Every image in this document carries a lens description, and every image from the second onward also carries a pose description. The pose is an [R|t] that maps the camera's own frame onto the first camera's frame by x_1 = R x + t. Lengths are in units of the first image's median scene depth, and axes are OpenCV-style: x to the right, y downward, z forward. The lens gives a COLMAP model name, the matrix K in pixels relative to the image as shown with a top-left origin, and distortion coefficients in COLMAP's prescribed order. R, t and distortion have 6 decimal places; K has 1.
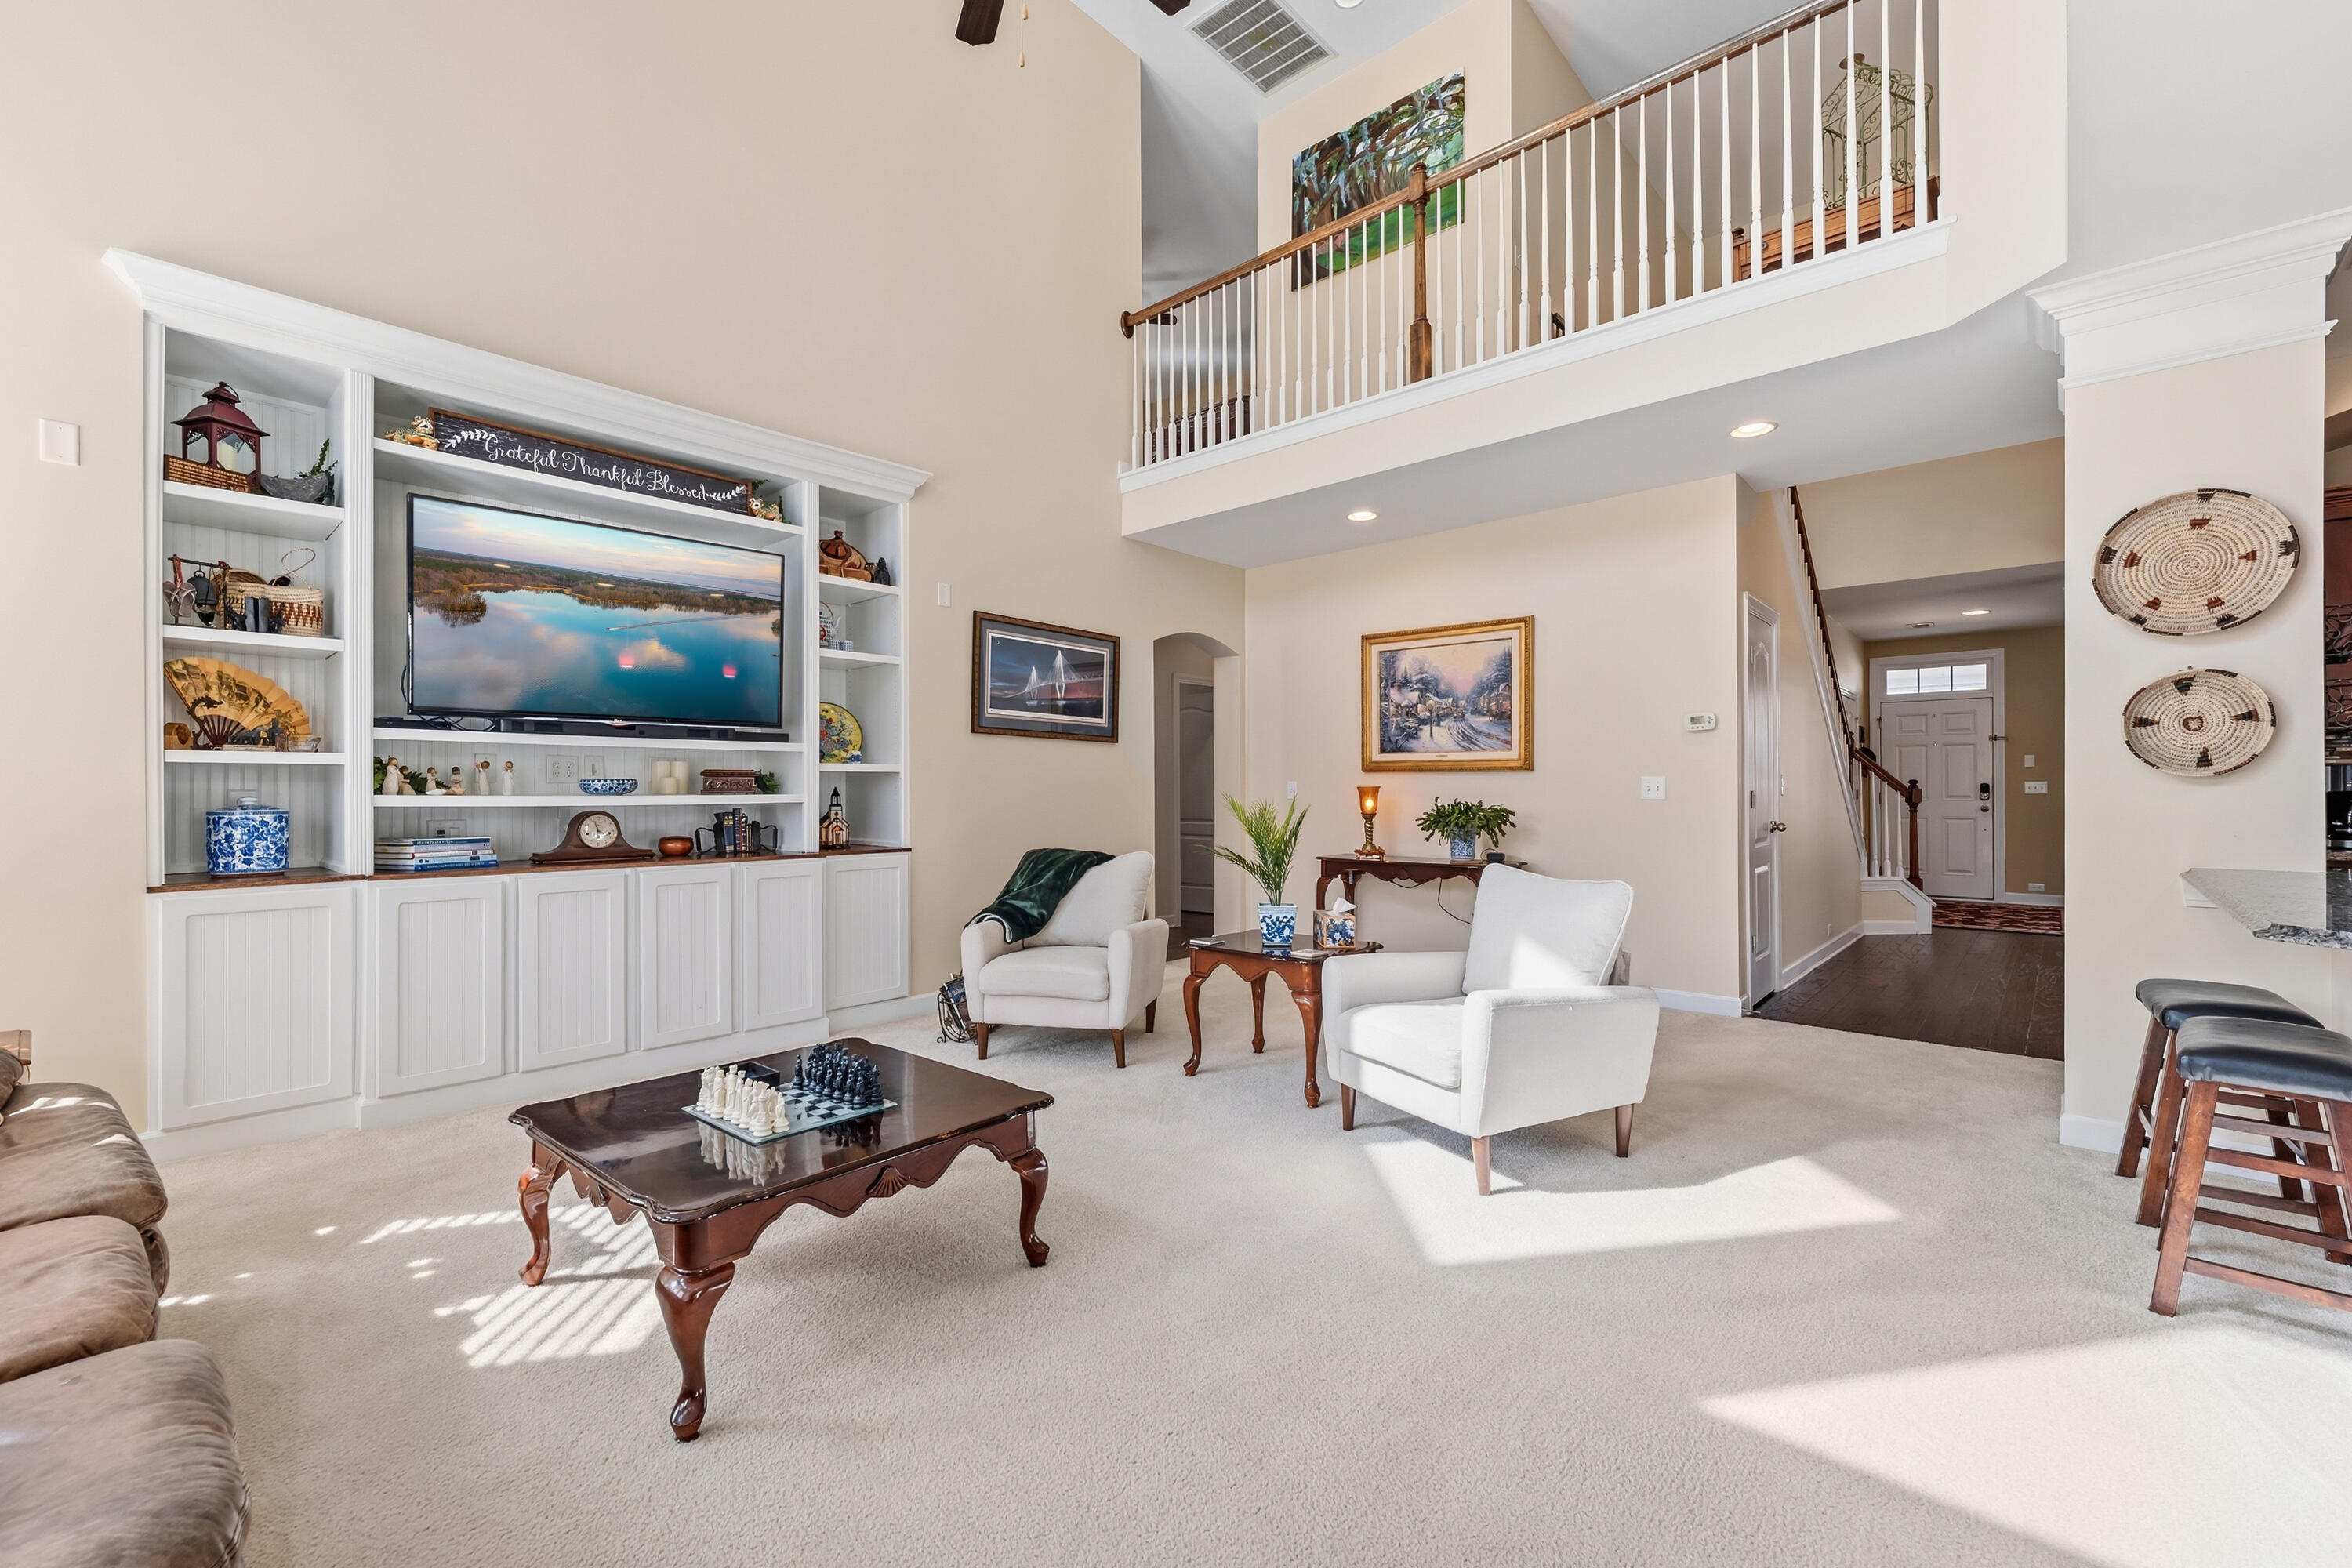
lens RADIAL K [[975.0, 0, 1170.1], [0, 975.0, 789.6], [0, 0, 1]] dist [0.001193, 0.000005]
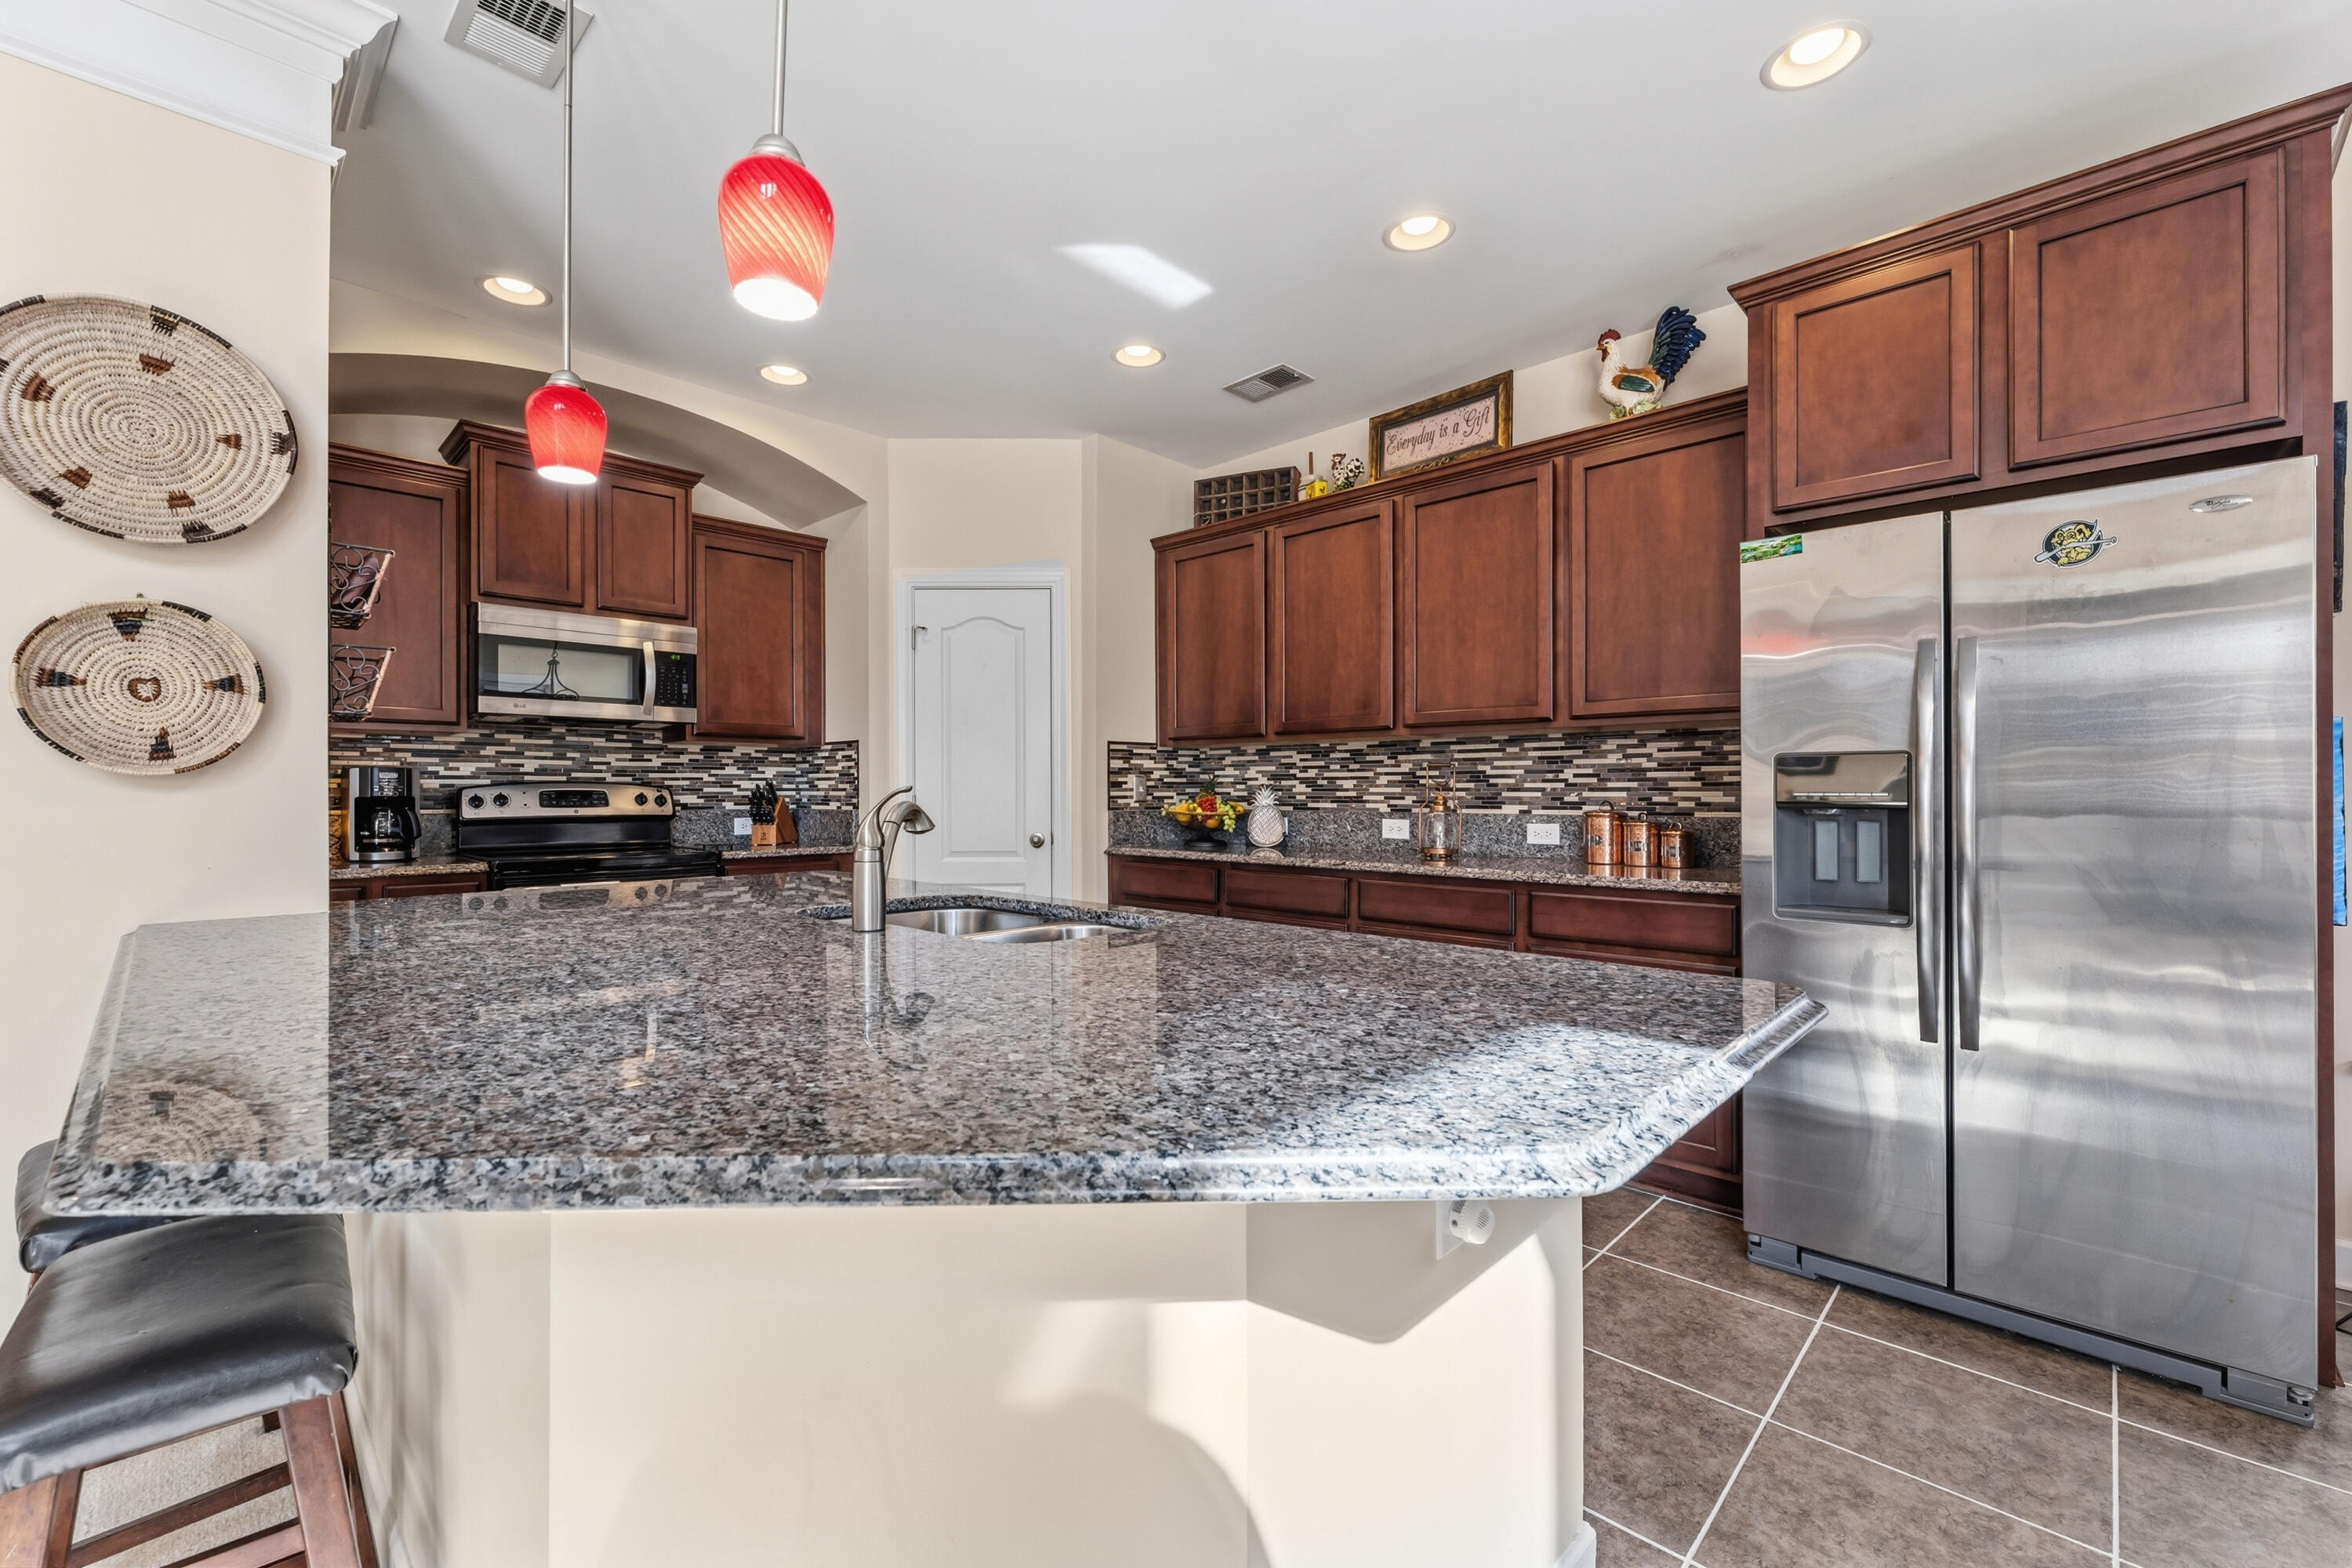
lens RADIAL K [[975.0, 0, 1170.1], [0, 975.0, 789.6], [0, 0, 1]] dist [0.001193, 0.000005]
pose [[0.031428, 0.004507, 0.999496, 0.303568], [-0.000461, 0.999990, -0.004495, -0.001291], [-0.999506, -0.000319, 0.031430, 0.224776]]
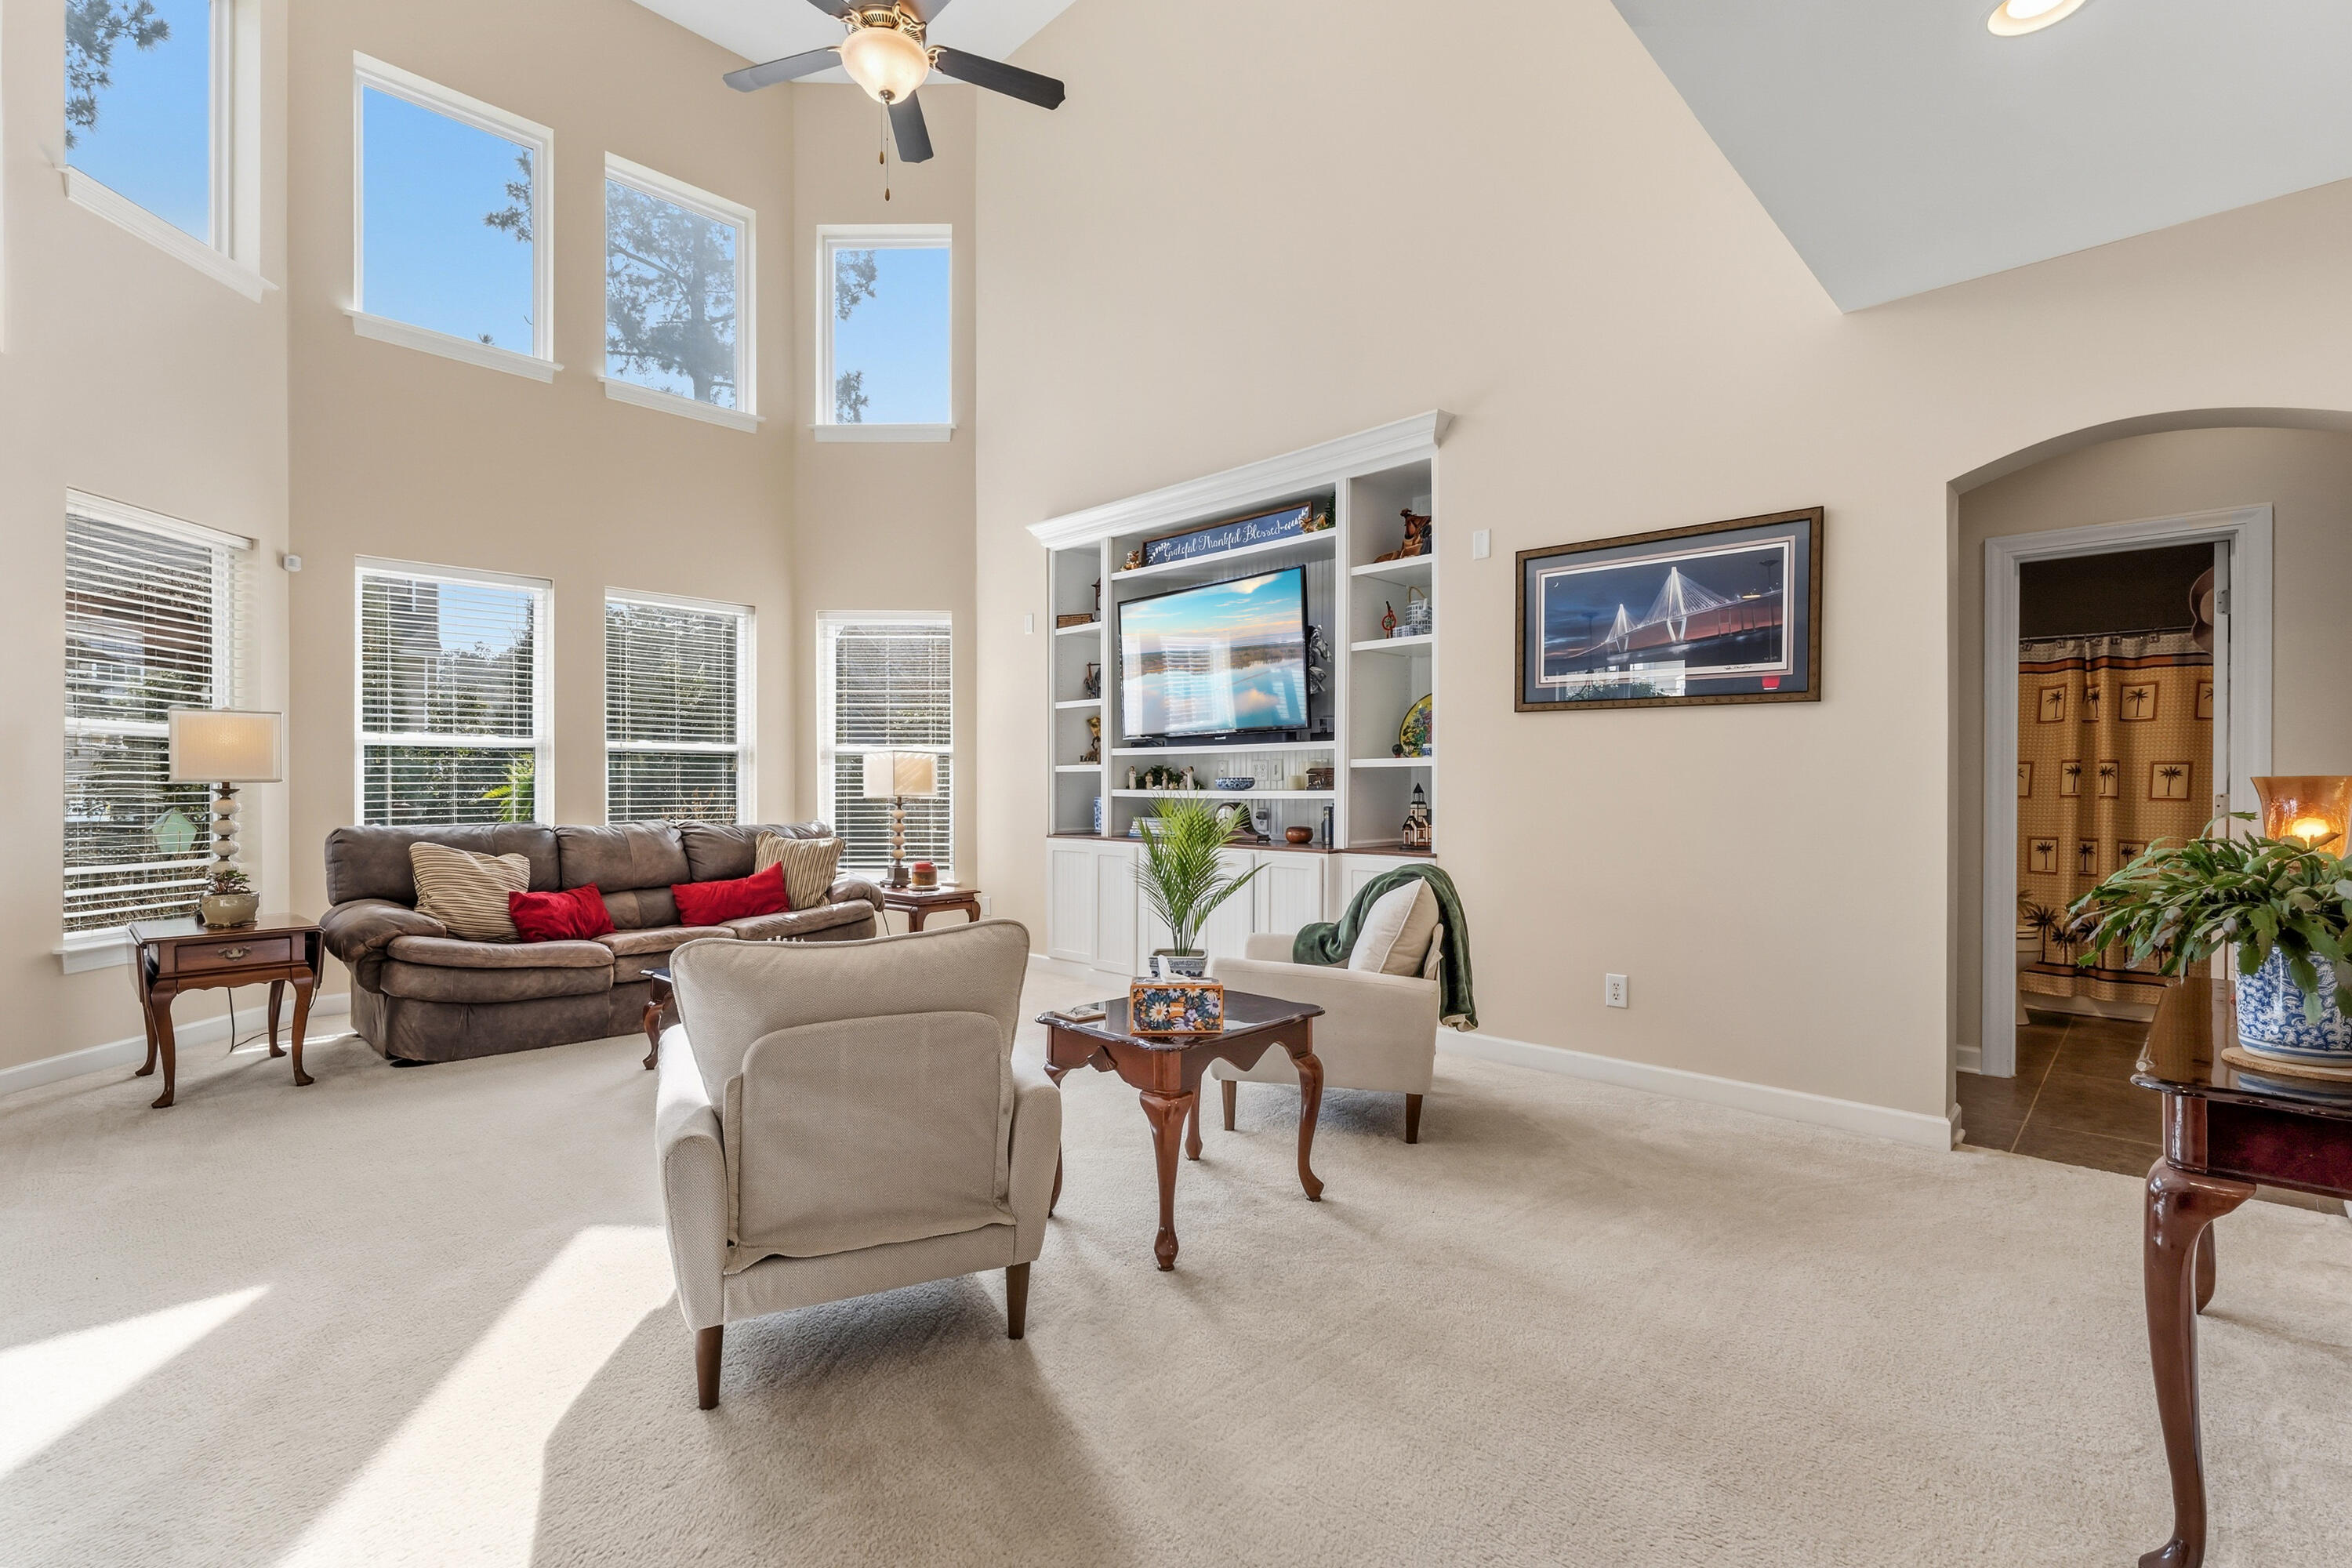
lens RADIAL K [[1051.4, 0, 1175.7], [0, 1051.4, 791.3], [0, 0, 1]] dist [0.000830, 0.000033]
pose [[-0.032216, 0.005289, -0.999467, 0.747674], [-0.001068, 0.999985, 0.005326, -0.000094], [0.999480, 0.001239, -0.032210, 0.900096]]
